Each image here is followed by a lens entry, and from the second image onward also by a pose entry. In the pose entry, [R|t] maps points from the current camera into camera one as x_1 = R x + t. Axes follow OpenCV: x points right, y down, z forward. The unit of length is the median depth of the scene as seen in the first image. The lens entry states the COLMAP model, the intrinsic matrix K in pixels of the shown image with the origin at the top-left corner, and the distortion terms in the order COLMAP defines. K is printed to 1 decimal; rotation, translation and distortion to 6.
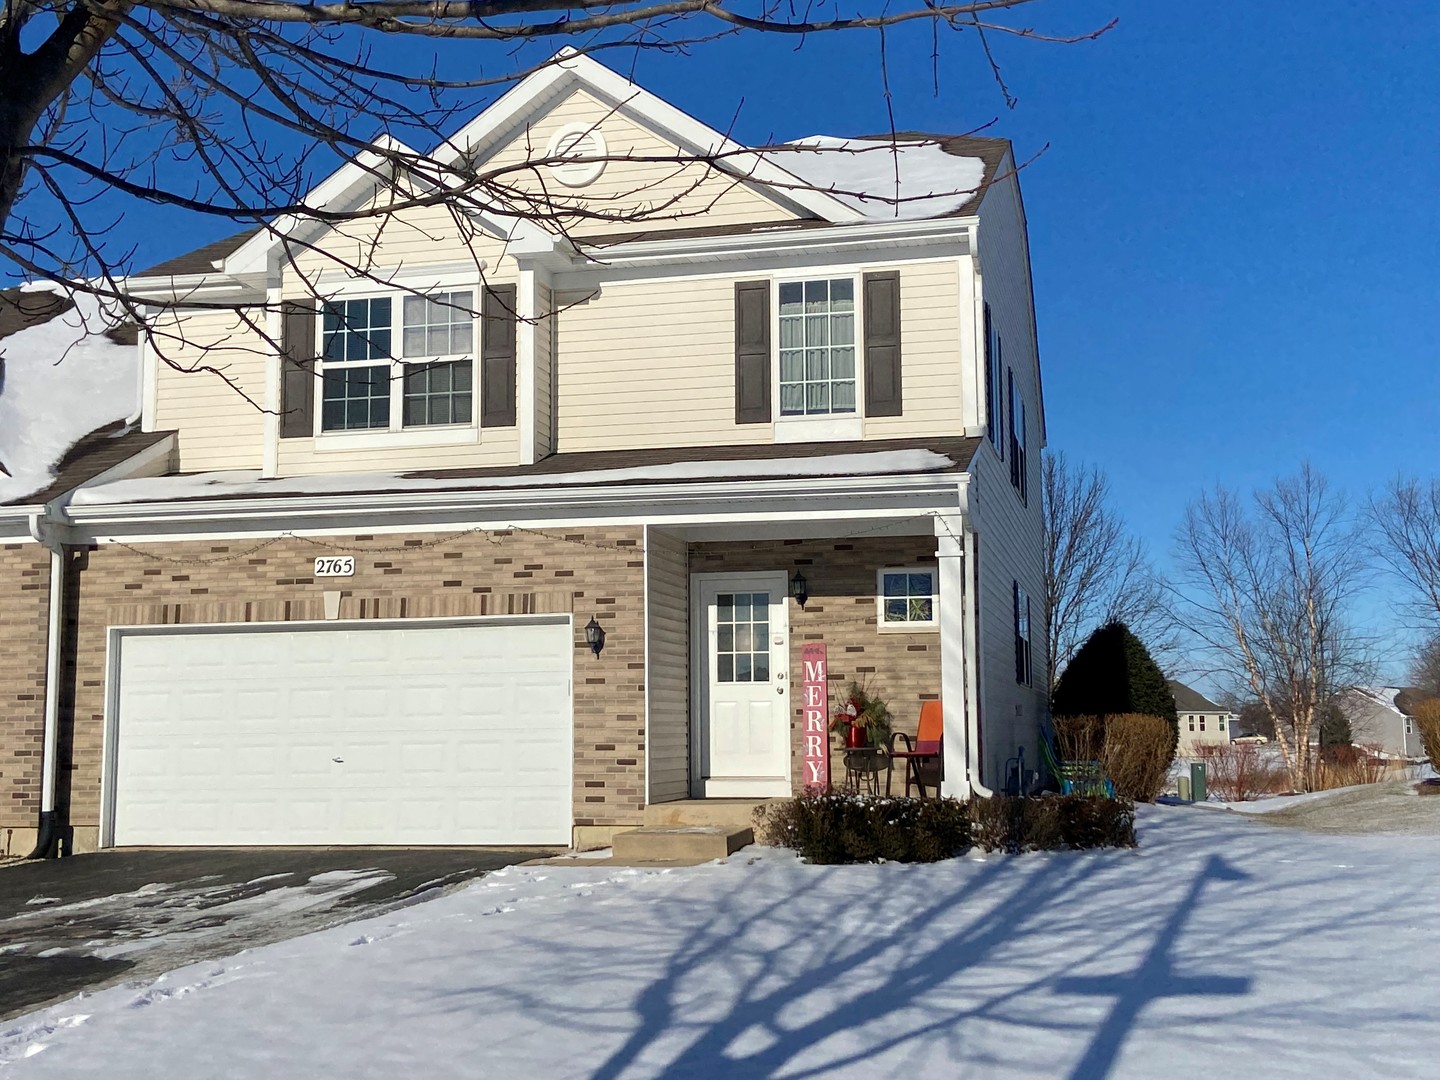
lens RADIAL K [[1734.6, 0, 720.5], [0, 1734.6, 536.3], [0, 0, 1]] dist [0.052075, 0.000000]
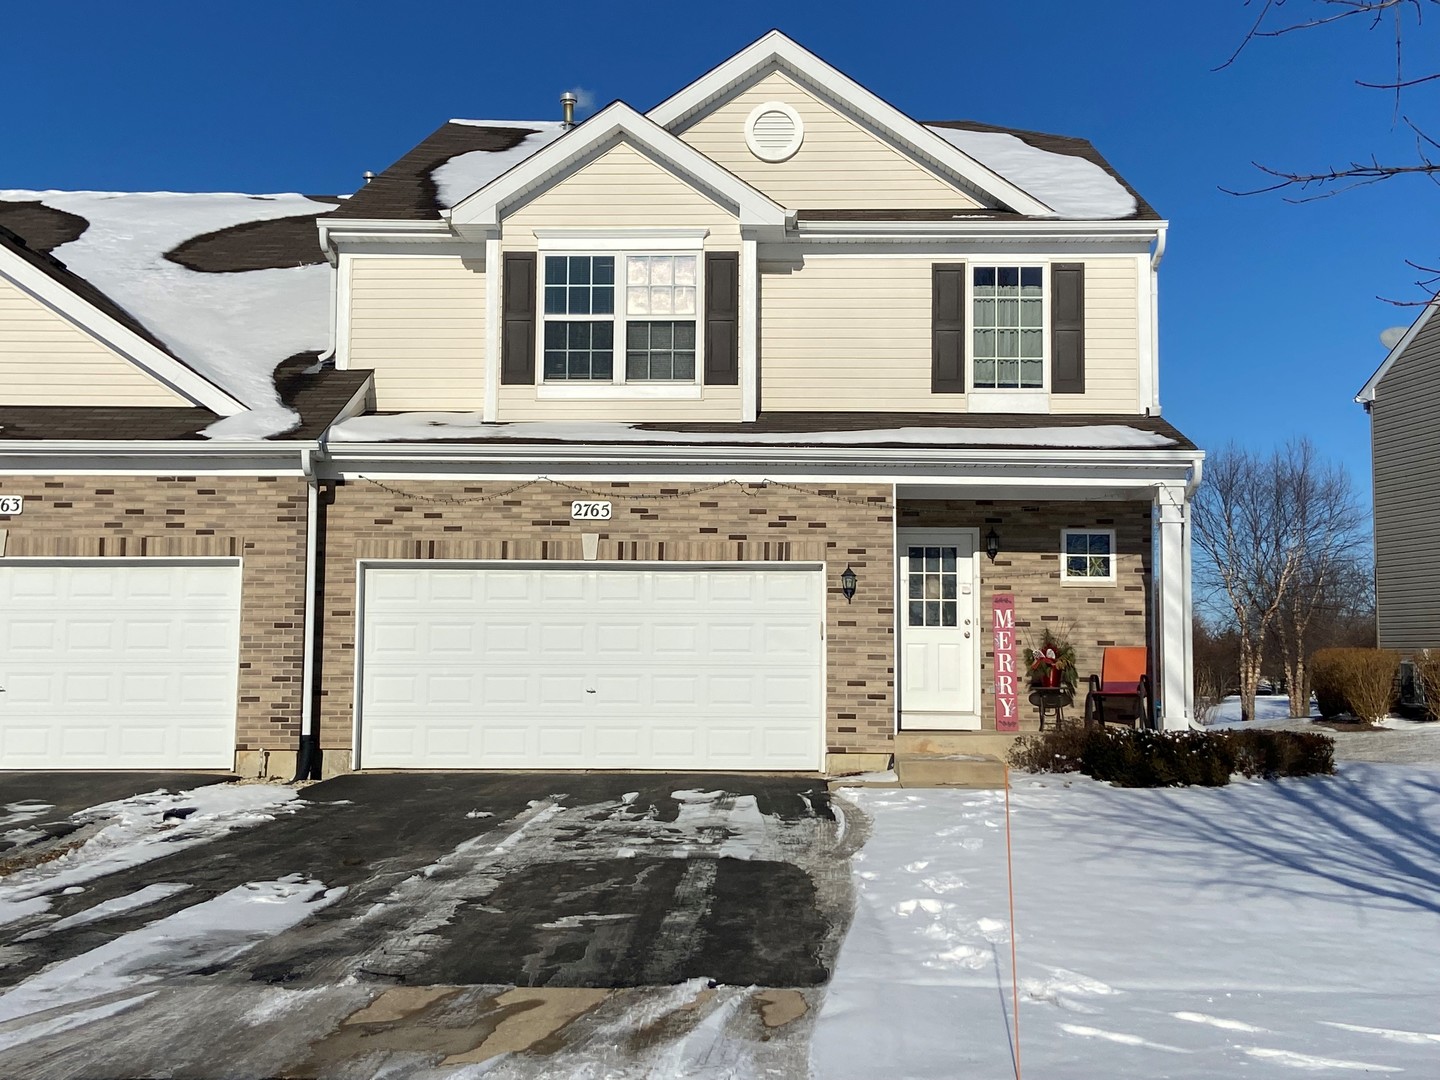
lens RADIAL K [[1734.6, 0, 718.6], [0, 1734.6, 543.1], [0, 0, 1]] dist [0.052075, 0.000000]
pose [[0.978699, 0.031624, 0.202848, -0.354222], [-0.039769, 0.998553, 0.036205, -0.004147], [-0.201410, -0.043501, 0.978541, -0.058339]]
